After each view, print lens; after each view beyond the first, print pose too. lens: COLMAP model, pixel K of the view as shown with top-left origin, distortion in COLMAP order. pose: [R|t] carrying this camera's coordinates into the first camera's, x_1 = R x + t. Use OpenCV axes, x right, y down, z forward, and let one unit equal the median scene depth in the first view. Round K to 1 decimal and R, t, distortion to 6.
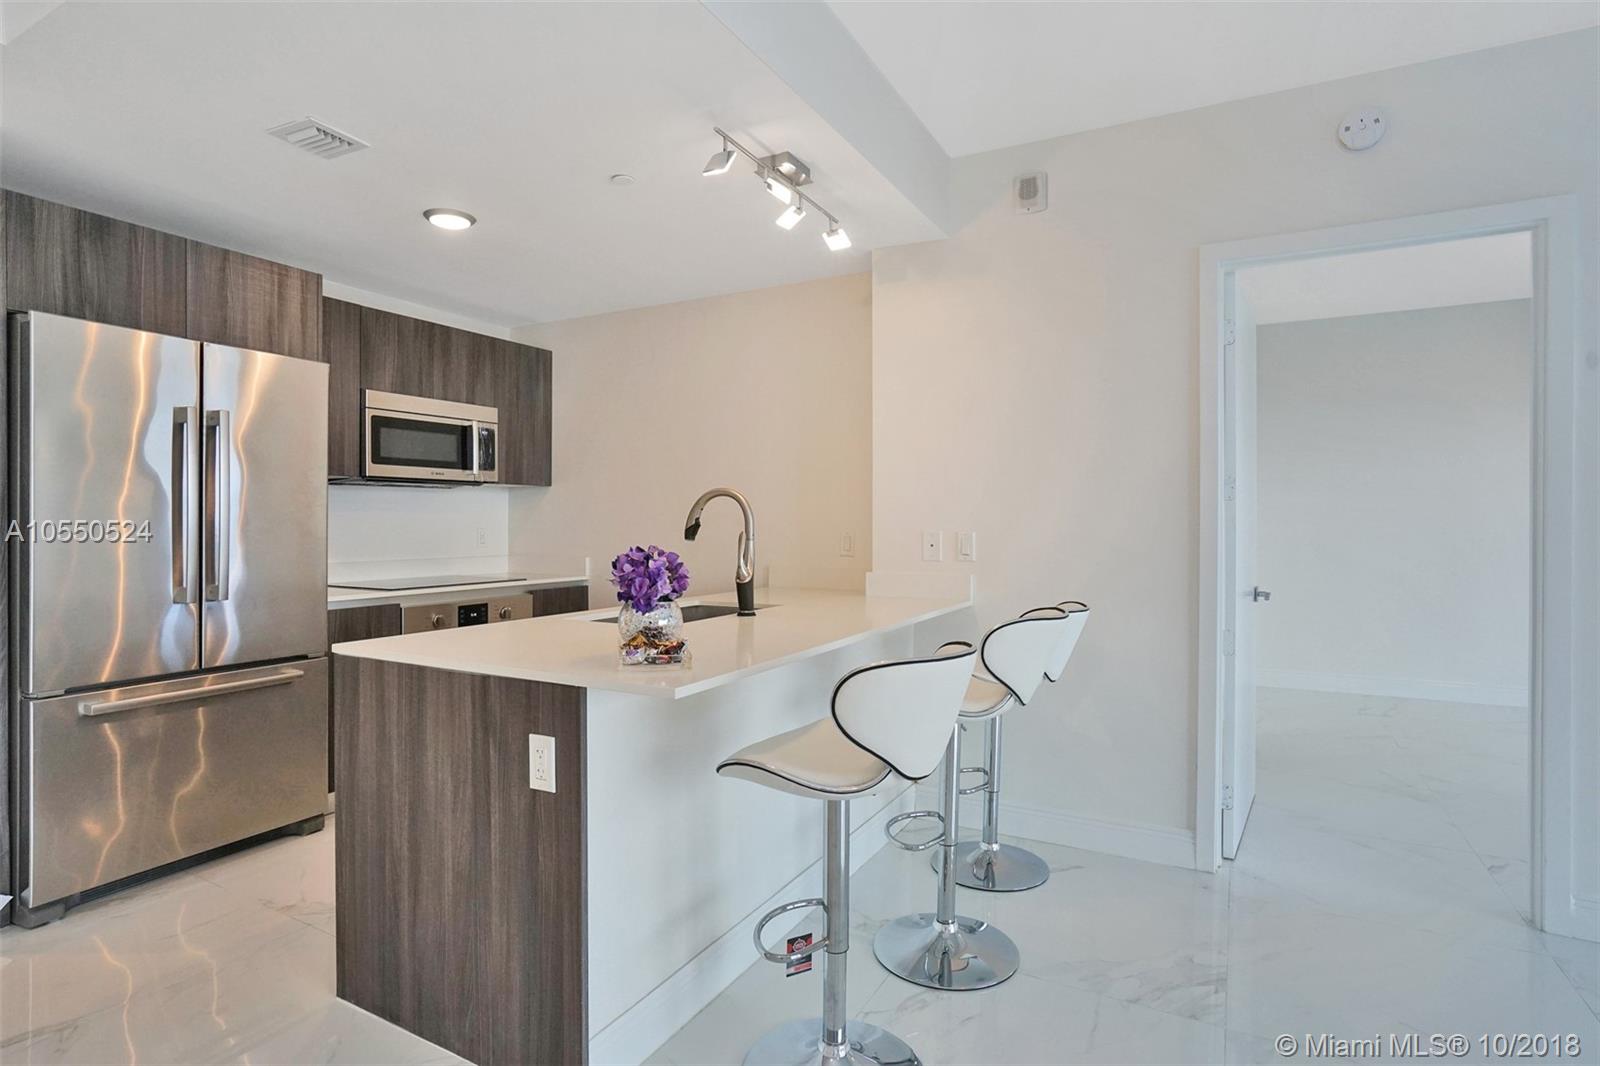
lens RADIAL K [[842.6, 0, 792.9], [0, 842.6, 522.7], [0, 0, 1]] dist [-0.031716, 0.016484]
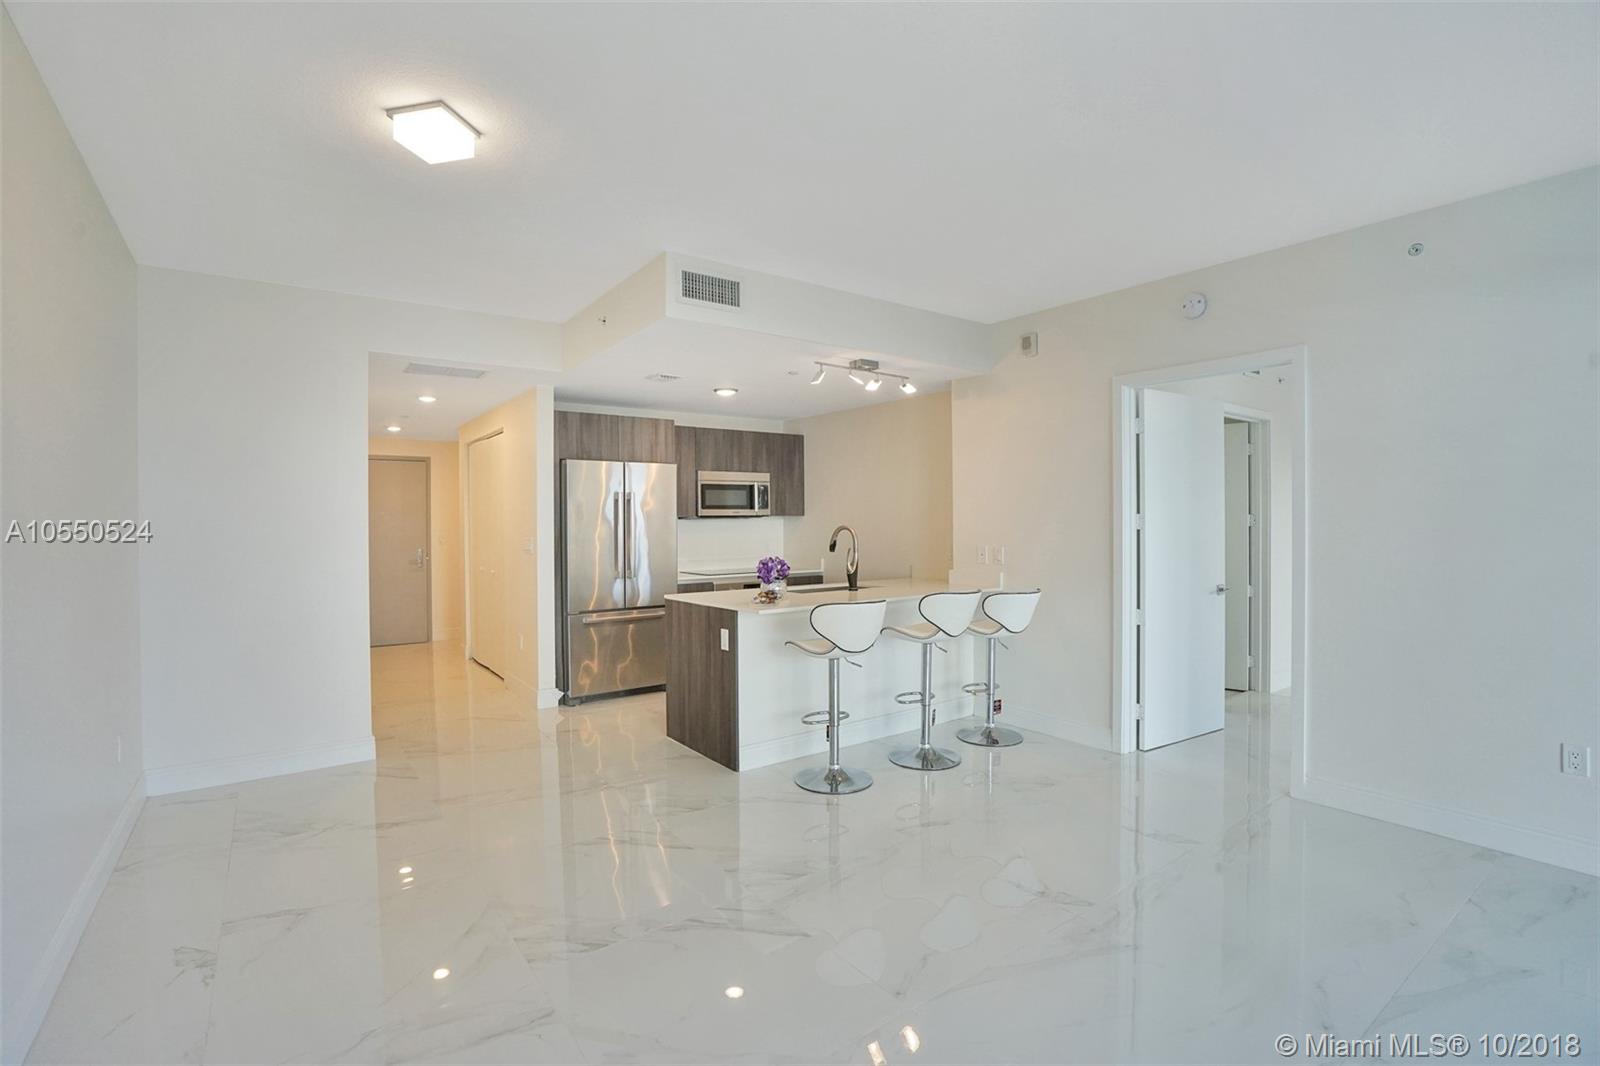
lens RADIAL K [[732.0, 0, 779.7], [0, 732.0, 535.6], [0, 0, 1]] dist [-0.041058, 0.012760]
pose [[0.901572, -0.001617, -0.432626, 0.507451], [0.009357, 0.999832, 0.015761, -0.044050], [0.432528, -0.018257, 0.901436, -0.586283]]
